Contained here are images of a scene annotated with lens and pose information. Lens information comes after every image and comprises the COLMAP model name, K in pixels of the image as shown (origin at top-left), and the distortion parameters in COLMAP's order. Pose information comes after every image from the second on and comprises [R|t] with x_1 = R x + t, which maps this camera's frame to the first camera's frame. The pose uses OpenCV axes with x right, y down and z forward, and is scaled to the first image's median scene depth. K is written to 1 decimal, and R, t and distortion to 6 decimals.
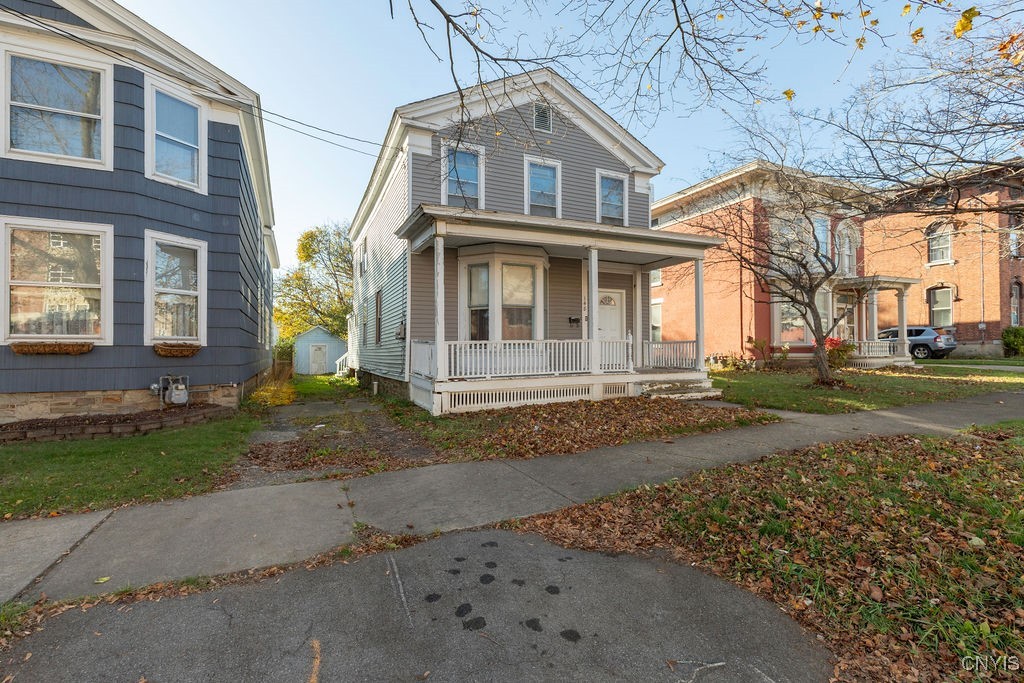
lens RADIAL K [[452.9, 0, 512.0], [0, 452.9, 341.5], [0, 0, 1]] dist [0.001213, 0.000047]
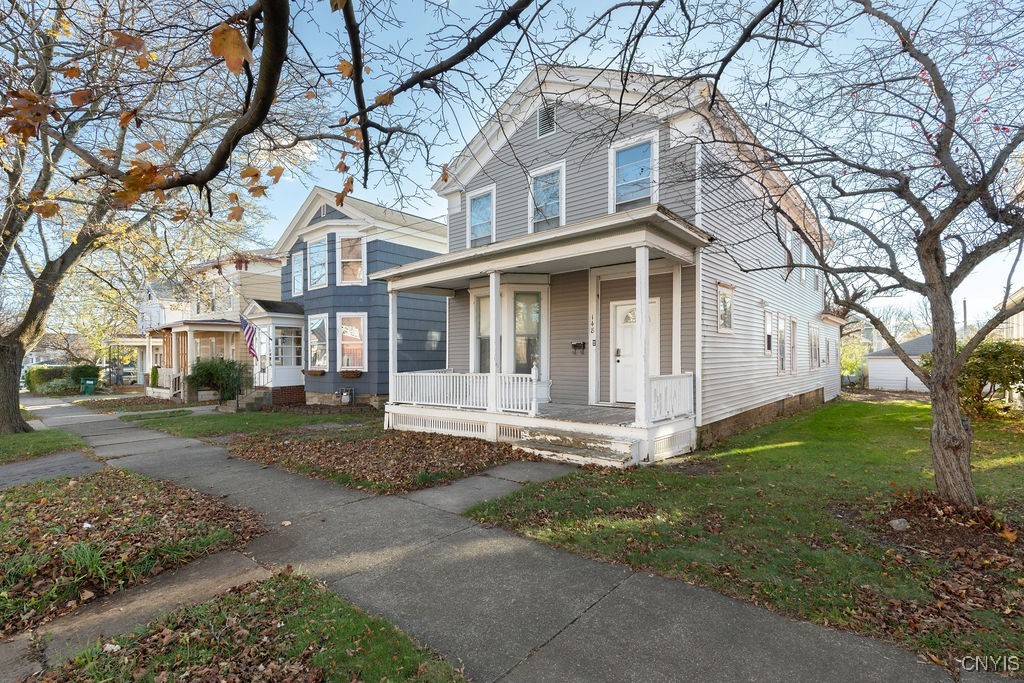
lens RADIAL K [[483.5, 0, 510.3], [0, 483.5, 353.9], [0, 0, 1]] dist [-0.000957, -0.000091]
pose [[0.398298, -0.005331, -0.917240, 1.054021], [0.019498, 0.999806, 0.002656, -0.043636], [0.917049, -0.018942, 0.398325, 0.634582]]
